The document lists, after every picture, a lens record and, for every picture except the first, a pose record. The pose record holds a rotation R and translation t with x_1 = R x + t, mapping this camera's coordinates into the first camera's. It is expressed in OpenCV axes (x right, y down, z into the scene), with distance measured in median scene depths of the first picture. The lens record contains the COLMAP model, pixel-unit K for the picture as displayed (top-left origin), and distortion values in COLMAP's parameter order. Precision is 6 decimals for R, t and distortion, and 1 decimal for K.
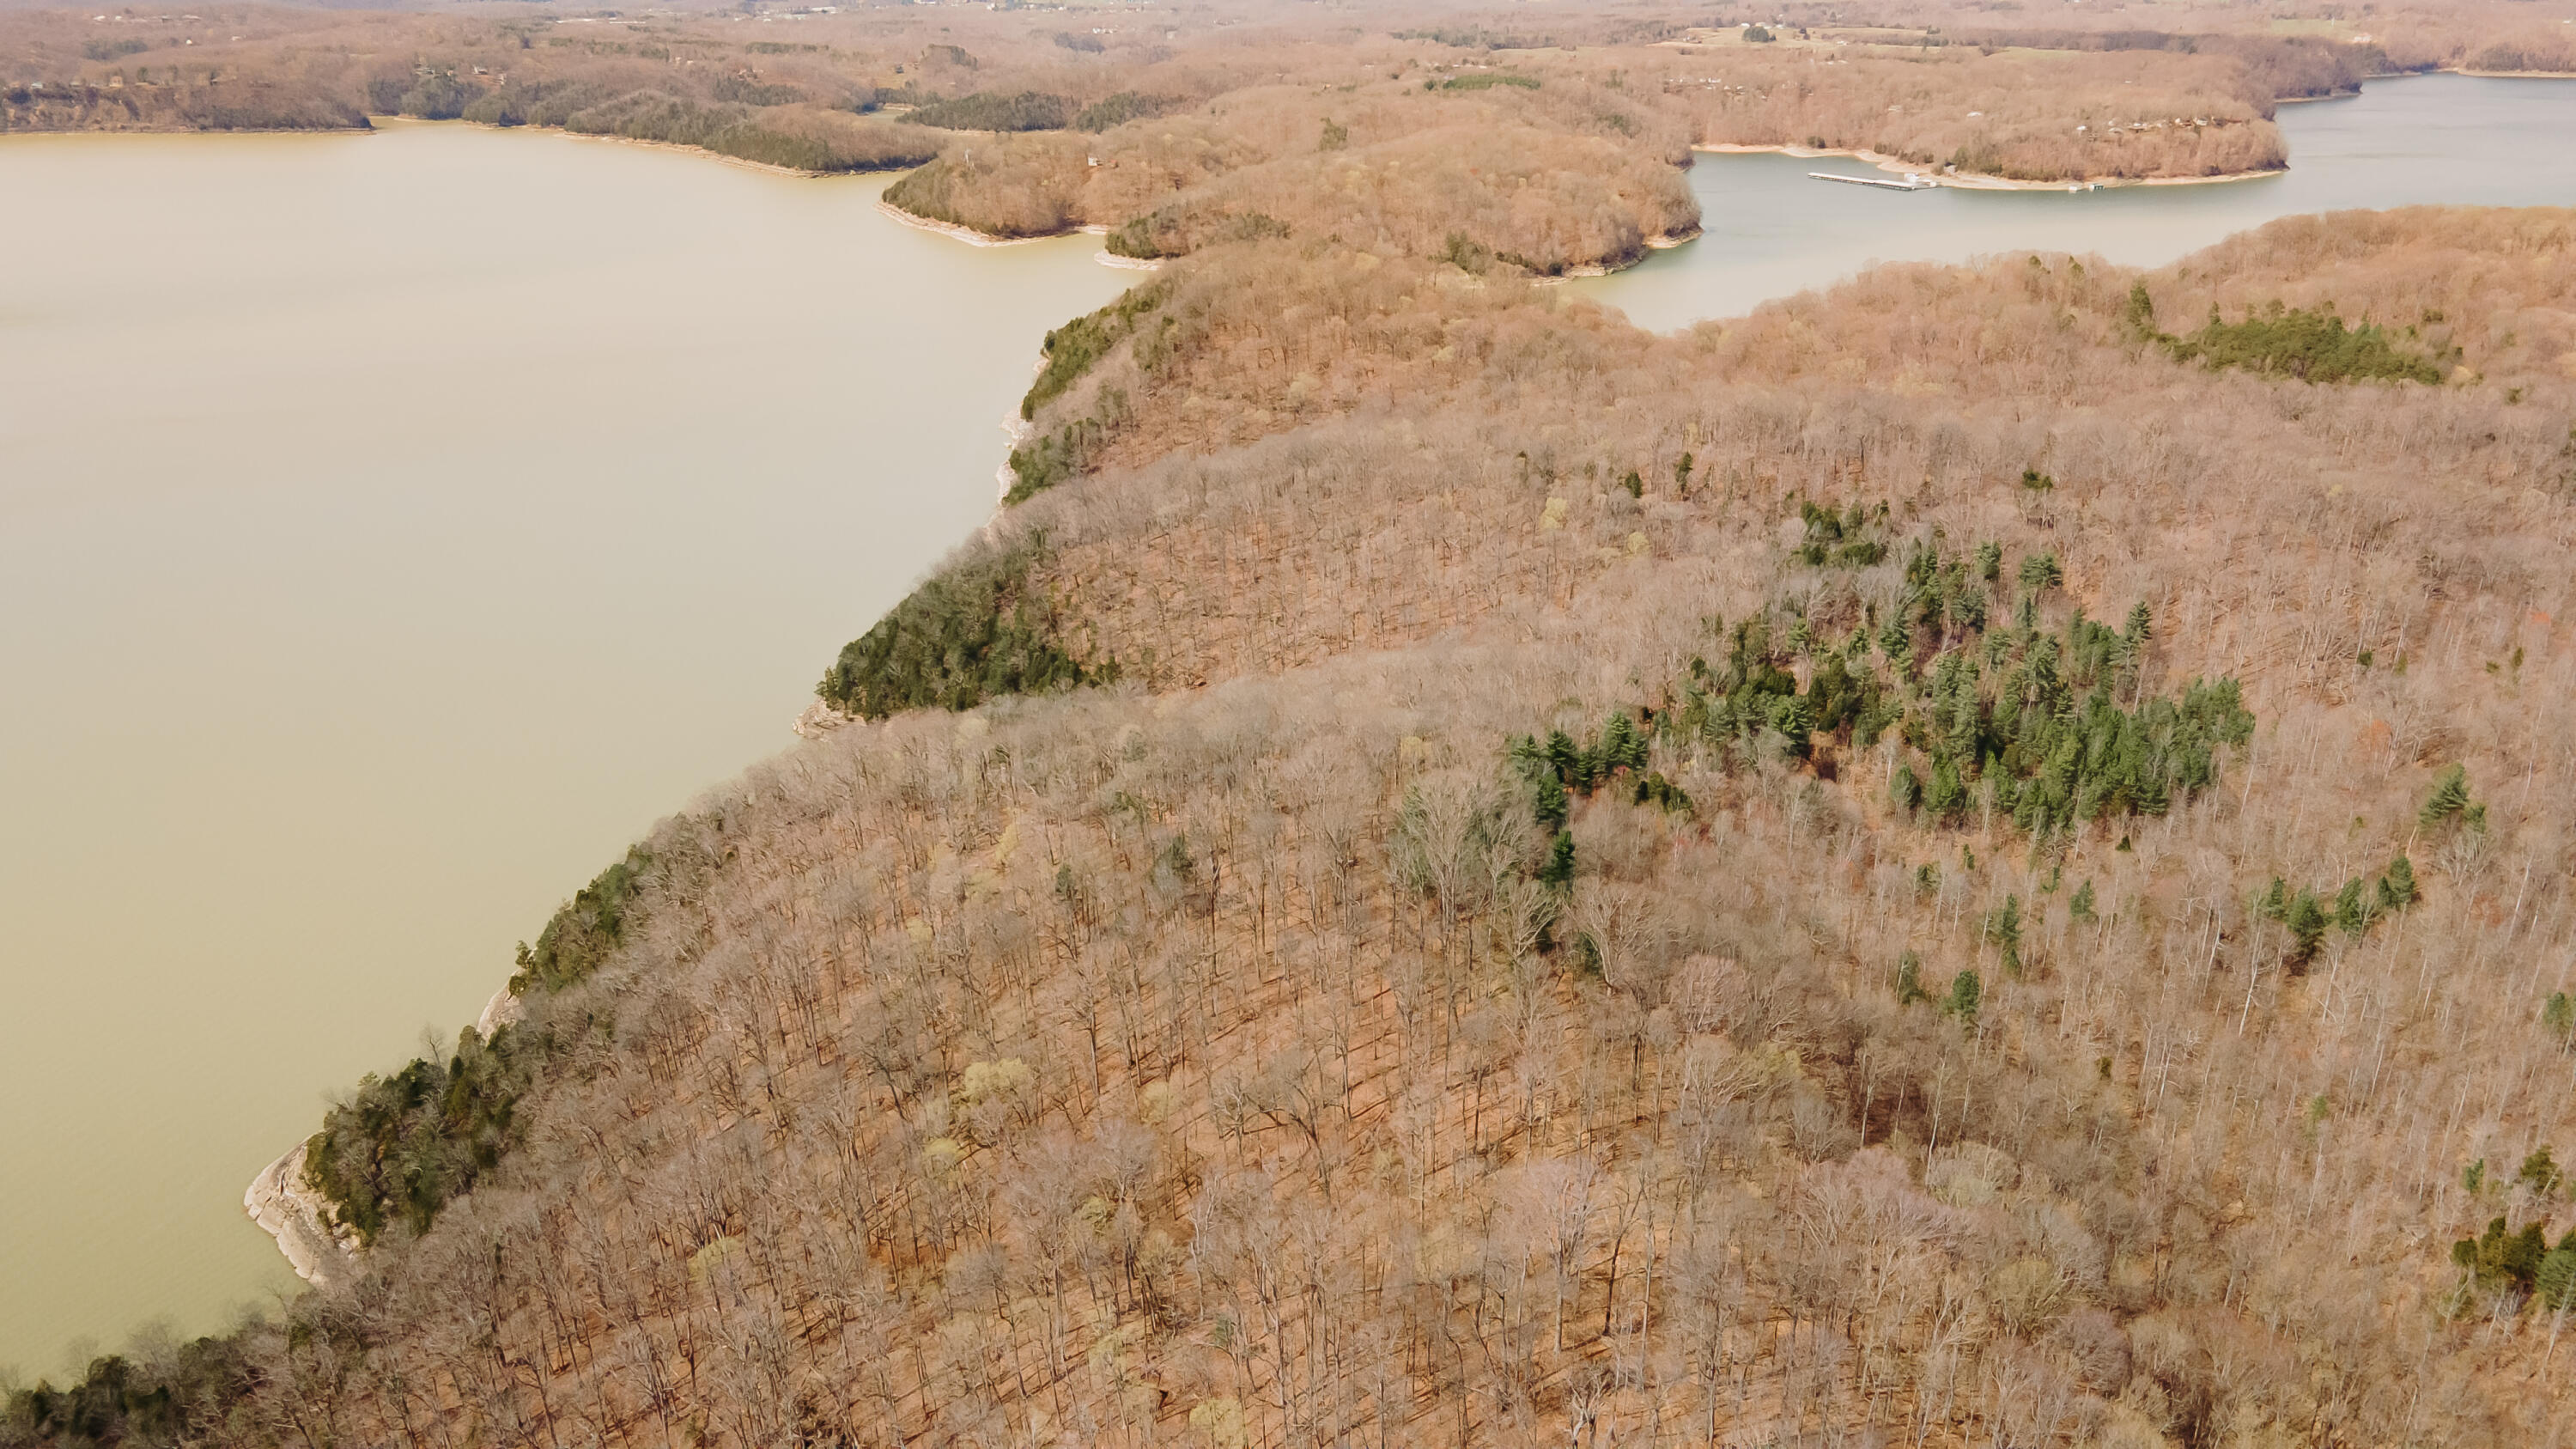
lens RADIAL K [[1891.1, 0, 1288.0], [0, 1891.1, 724.5], [0, 0, 1]] dist [-0.006498, 0.072855]
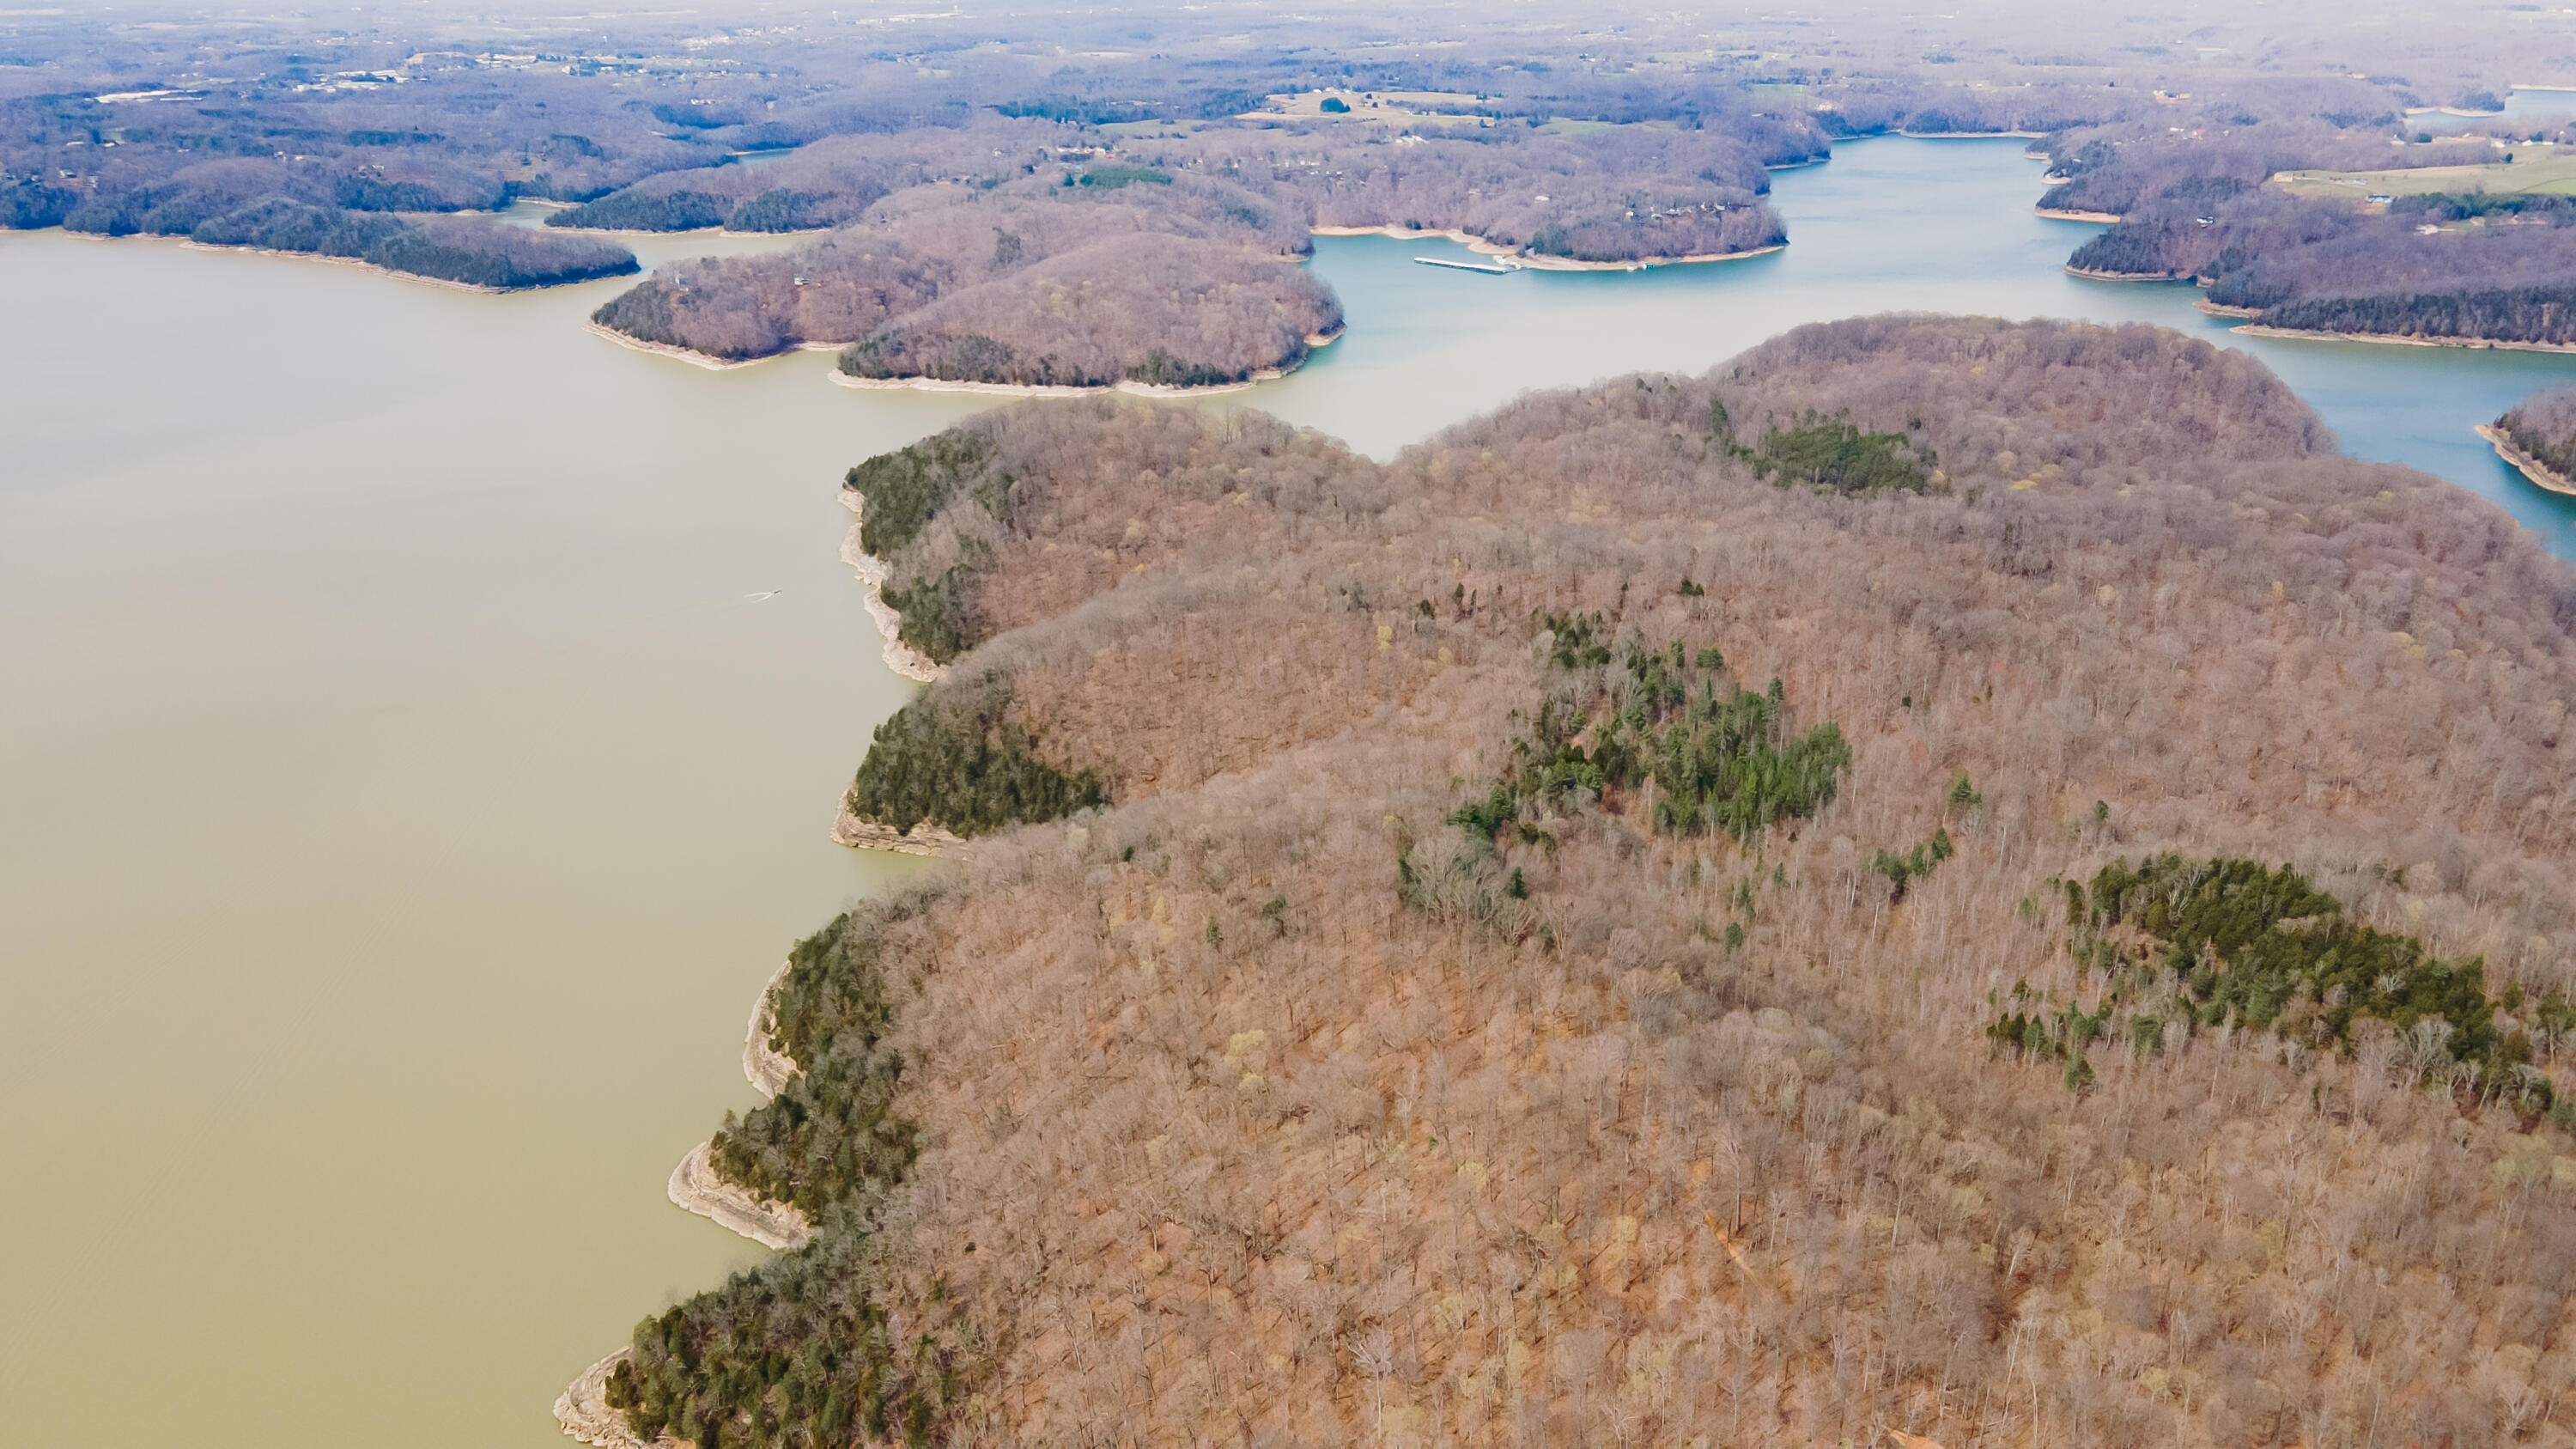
lens RADIAL K [[1876.7, 0, 1296.3], [0, 1876.7, 708.0], [0, 0, 1]] dist [0.012028, 0.065548]
pose [[0.973253, -0.086606, 0.212787, -0.093700], [0.089892, 0.995935, -0.005799, -0.022798], [-0.211420, 0.024771, 0.977081, -0.151386]]
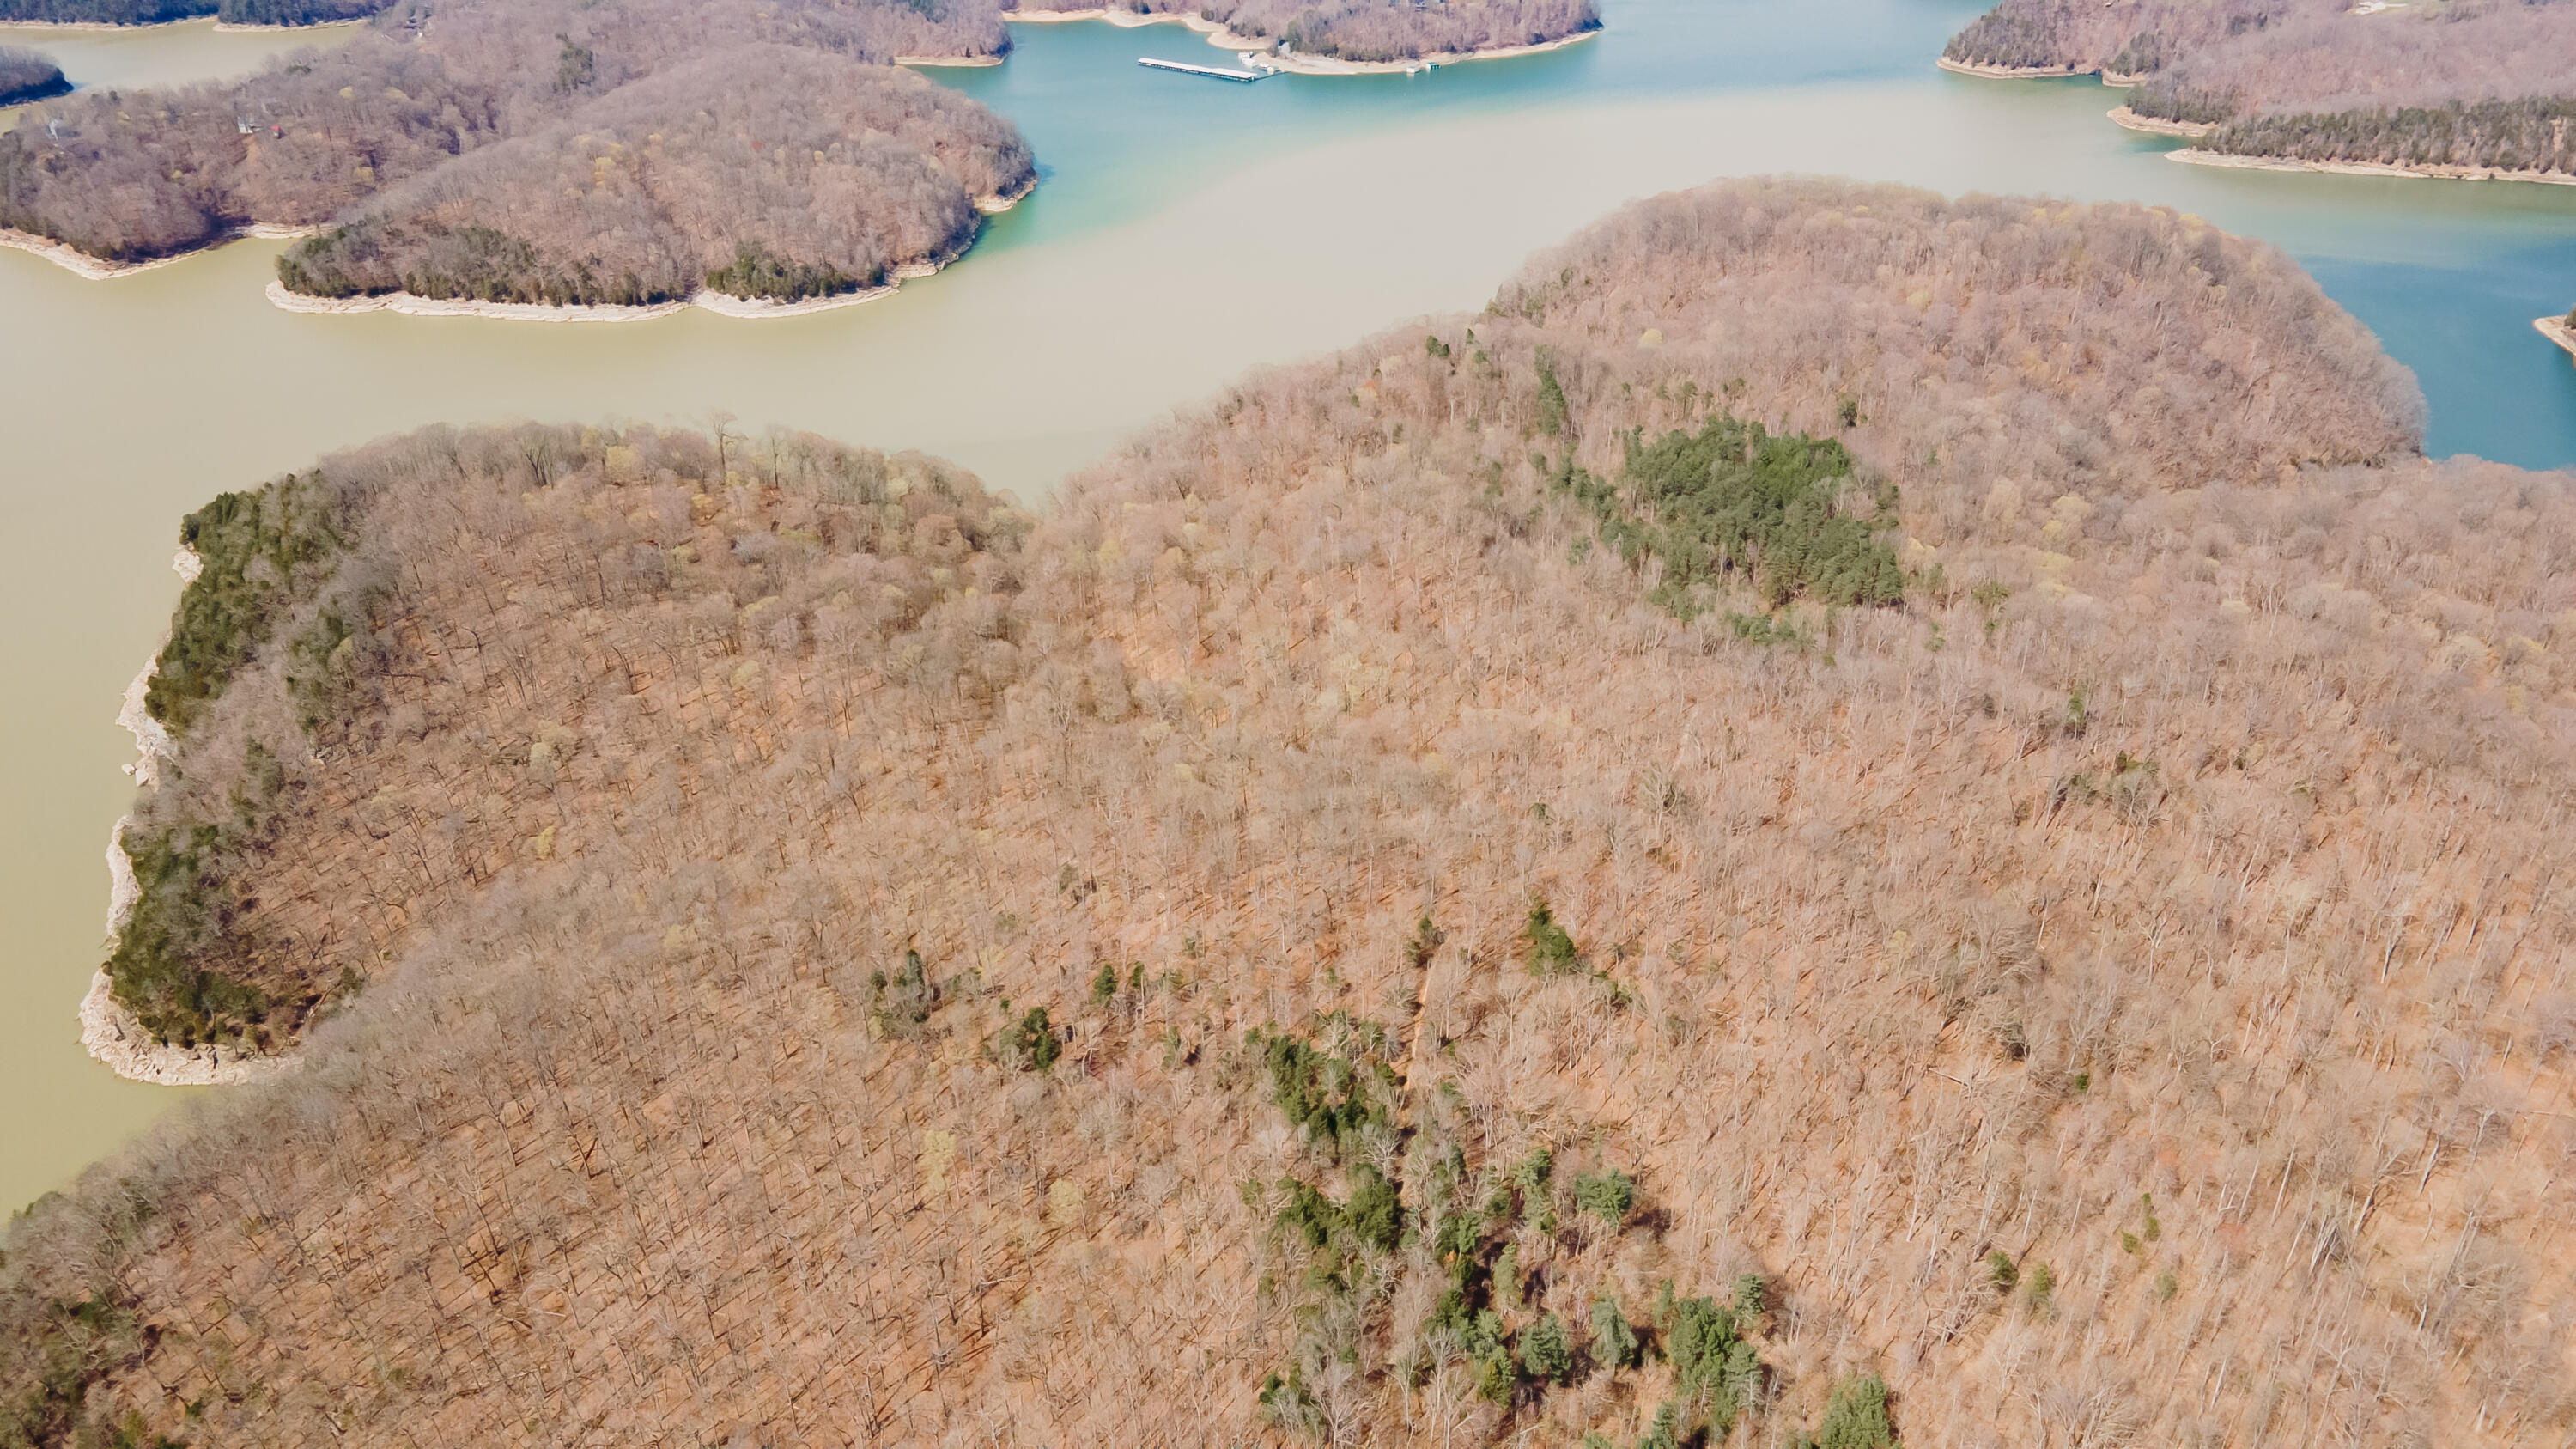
lens RADIAL K [[1876.7, 0, 1296.3], [0, 1876.7, 708.0], [0, 0, 1]] dist [0.012028, 0.065548]
pose [[0.940144, -0.168338, 0.296296, 0.036857], [0.132540, 0.981641, 0.137163, -0.142023], [-0.313946, -0.089682, 0.945196, 0.133155]]
